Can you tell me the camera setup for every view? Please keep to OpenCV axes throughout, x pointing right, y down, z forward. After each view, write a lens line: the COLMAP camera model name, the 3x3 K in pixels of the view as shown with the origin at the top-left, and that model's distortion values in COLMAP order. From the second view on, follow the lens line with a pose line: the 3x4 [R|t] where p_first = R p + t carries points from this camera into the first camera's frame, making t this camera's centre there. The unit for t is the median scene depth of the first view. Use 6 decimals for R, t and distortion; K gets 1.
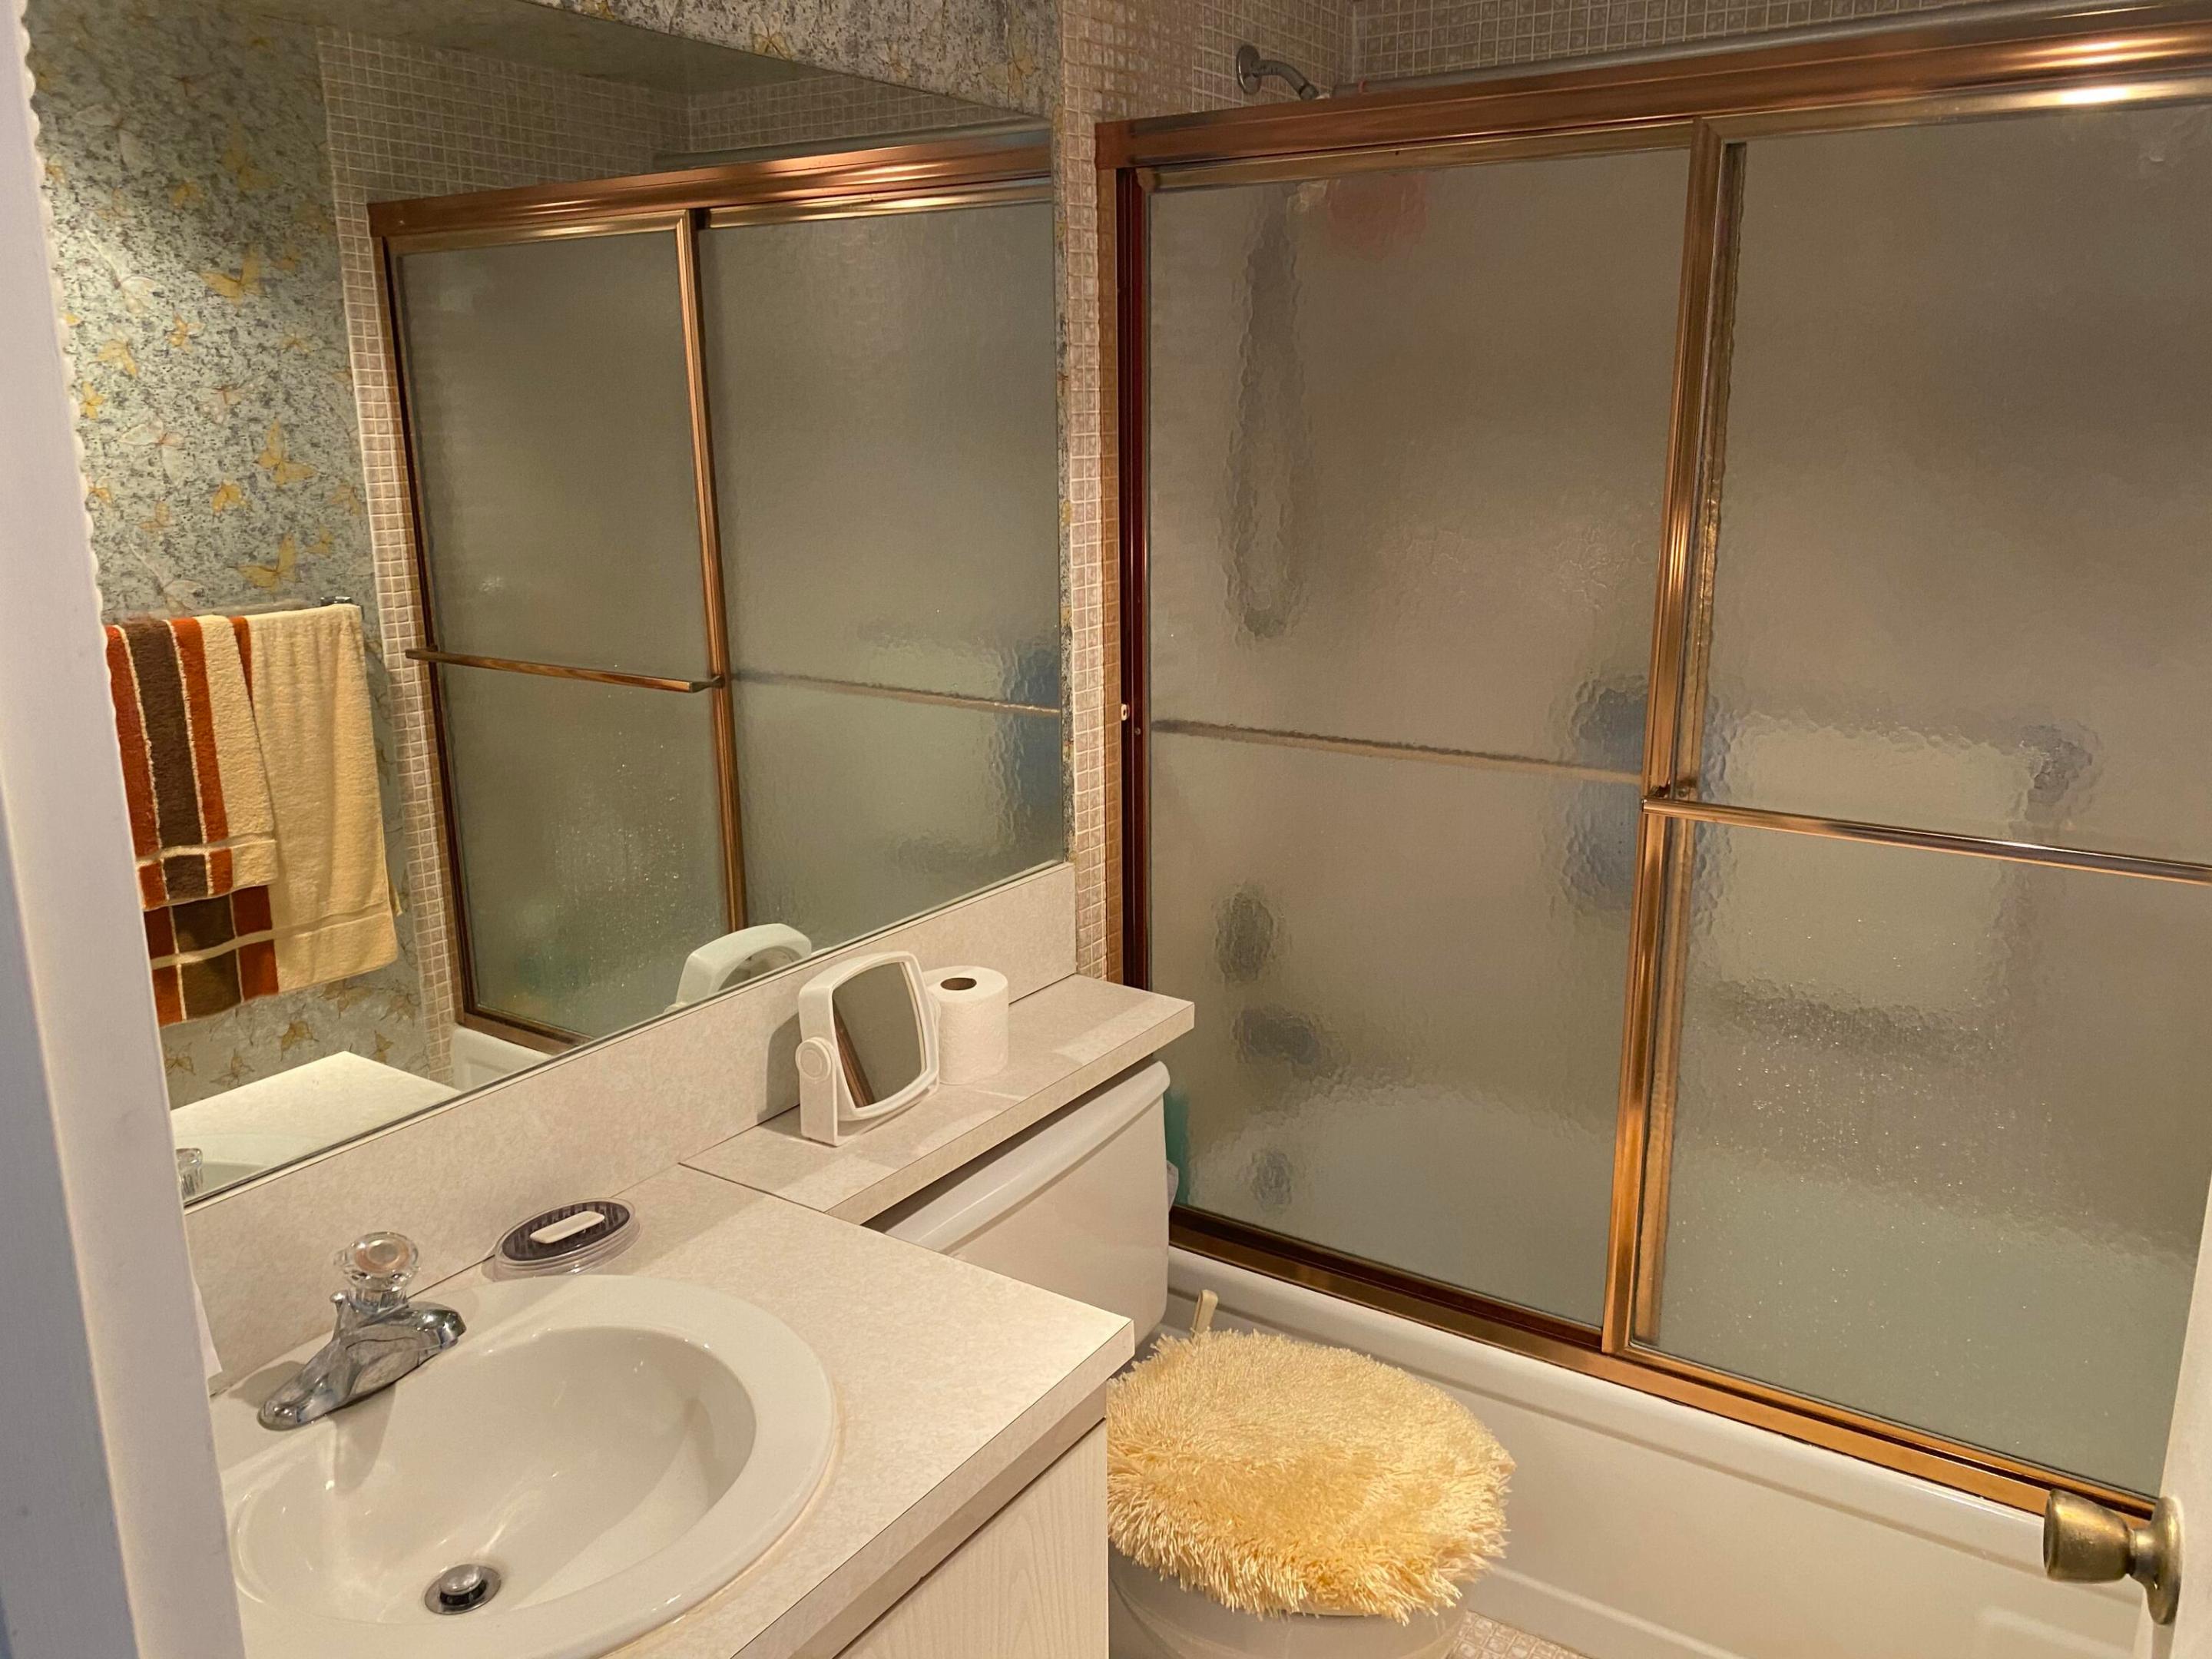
lens RADIAL K [[1691.6, 0, 1113.6], [0, 1691.6, 818.7], [0, 0, 1]] dist [0.014065, -0.004945]
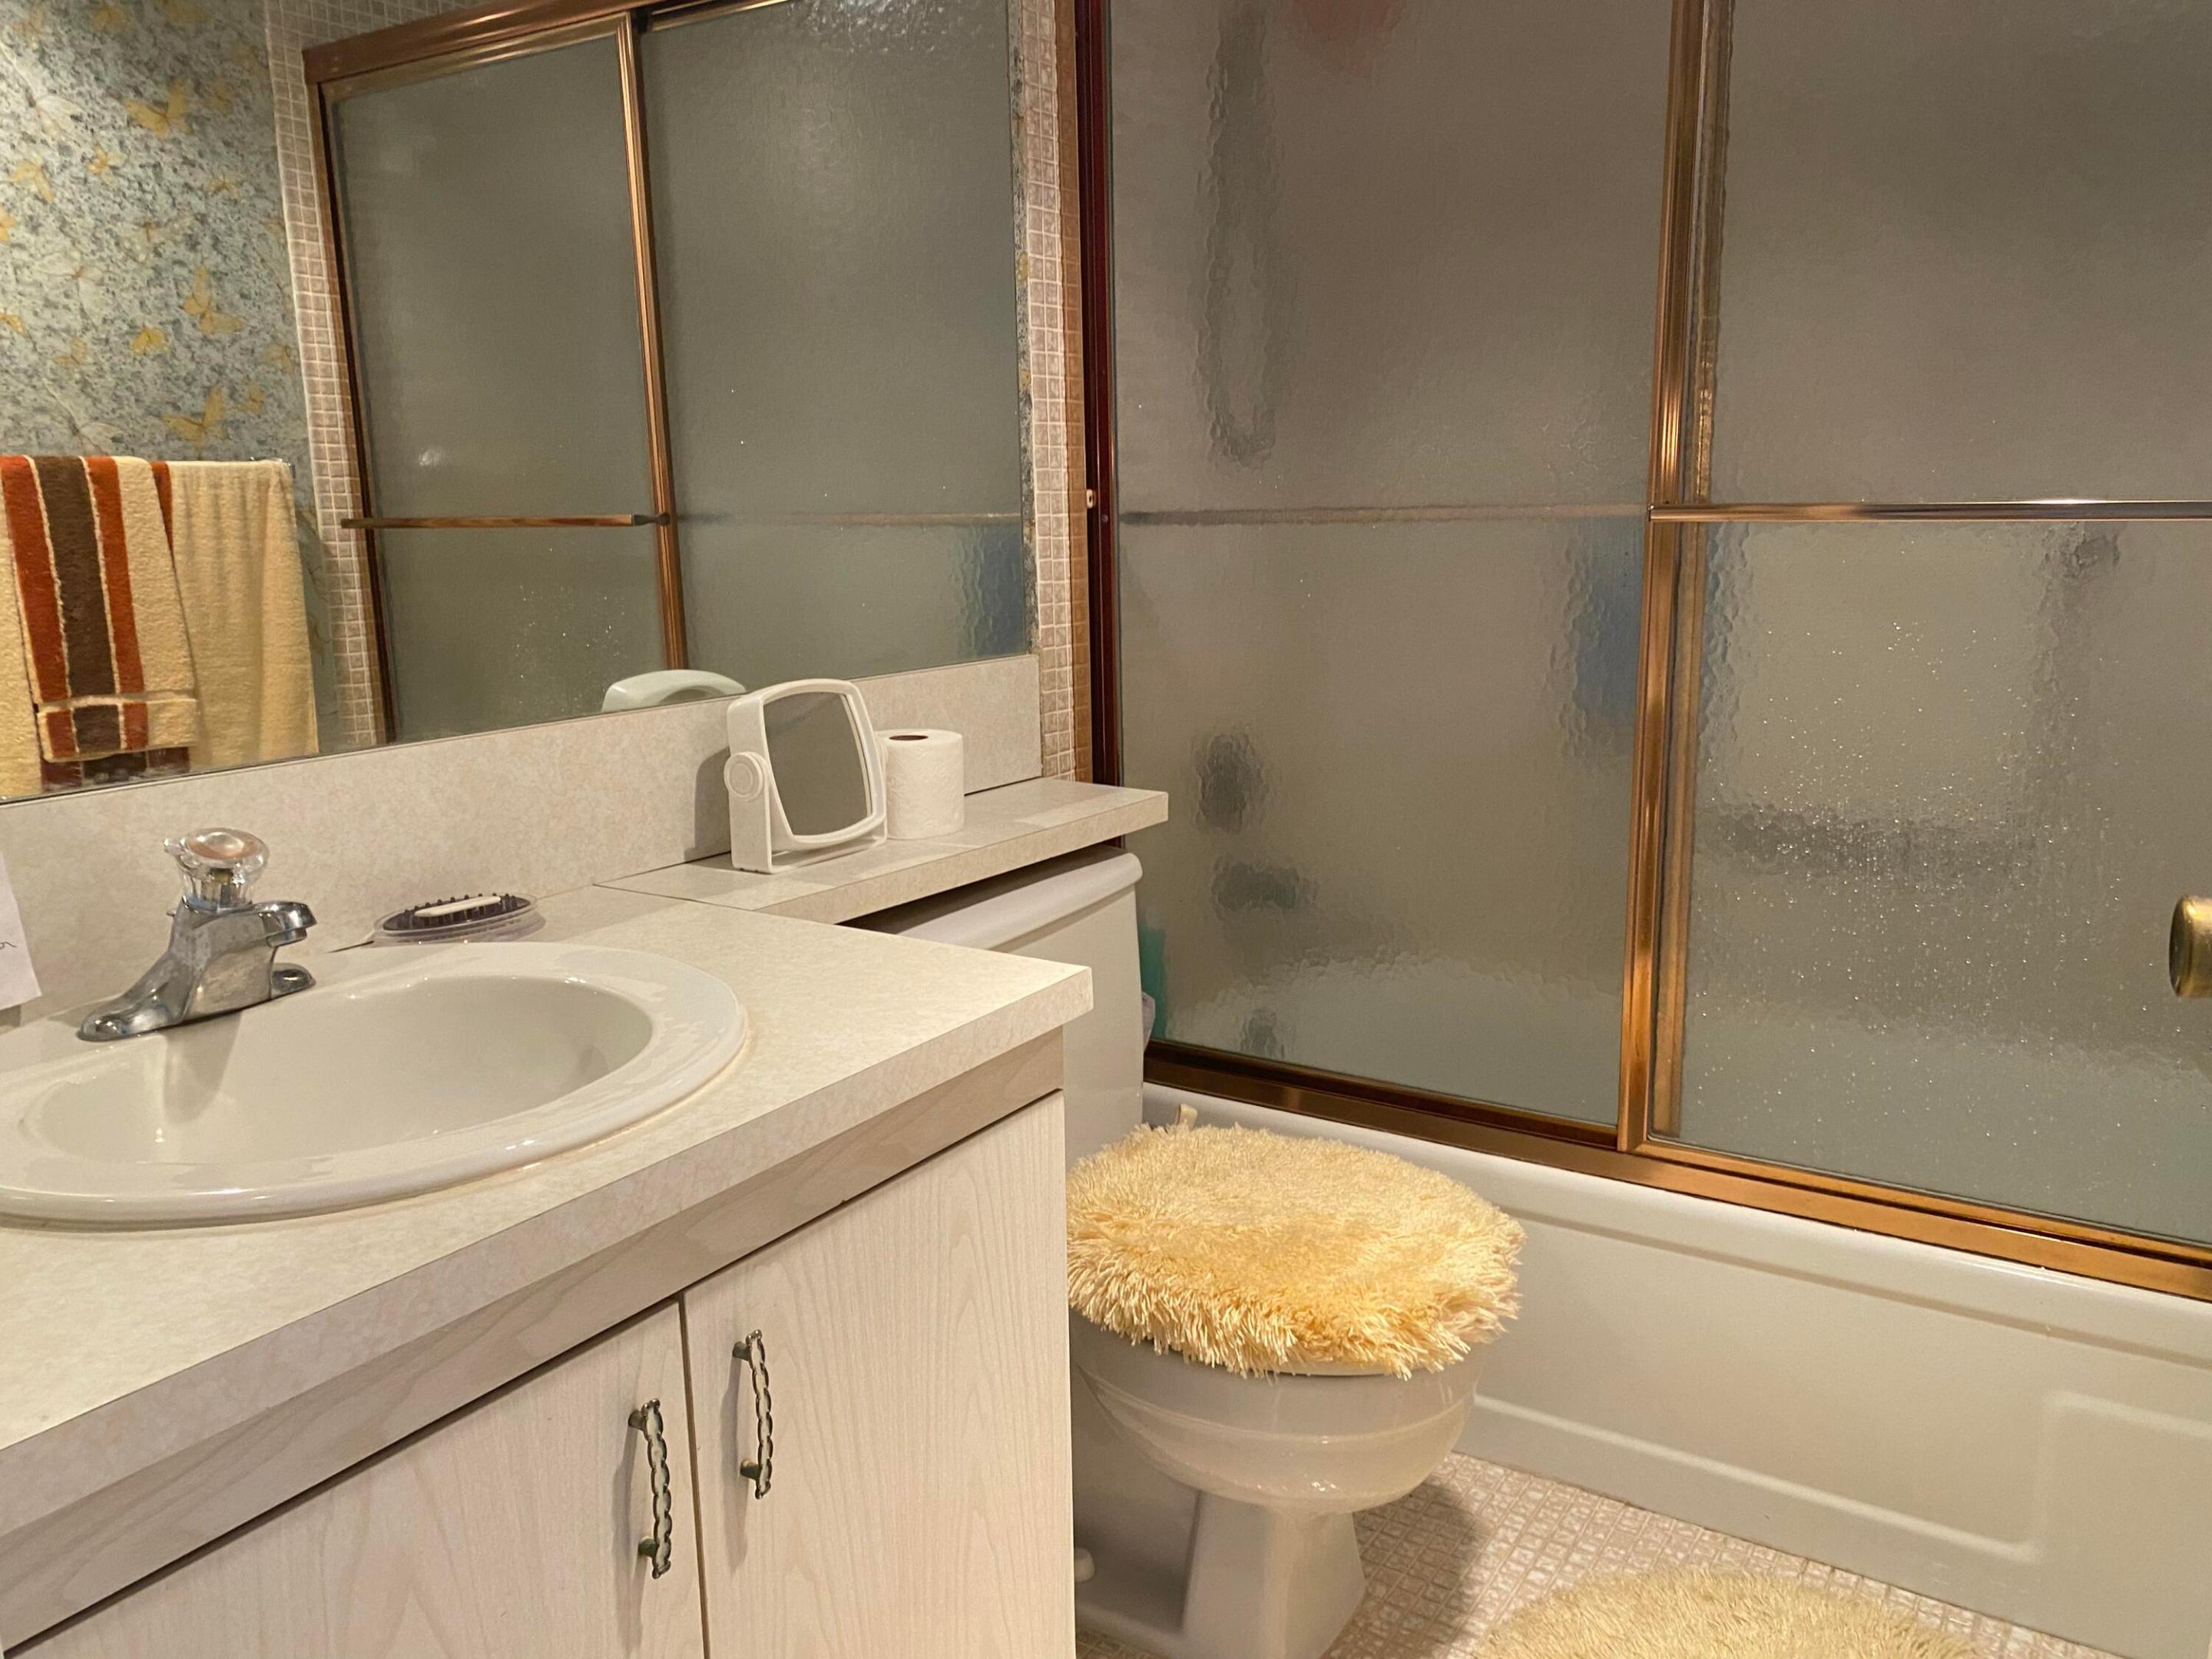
lens RADIAL K [[1693.9, 0, 1106.0], [0, 1693.9, 829.5], [0, 0, 1]] dist [0.023255, -0.019752]
pose [[0.999927, -0.012004, 0.001129, 0.010860], [0.012043, 0.998888, -0.045586, 0.148187], [-0.000580, 0.045596, 0.998960, 0.063793]]
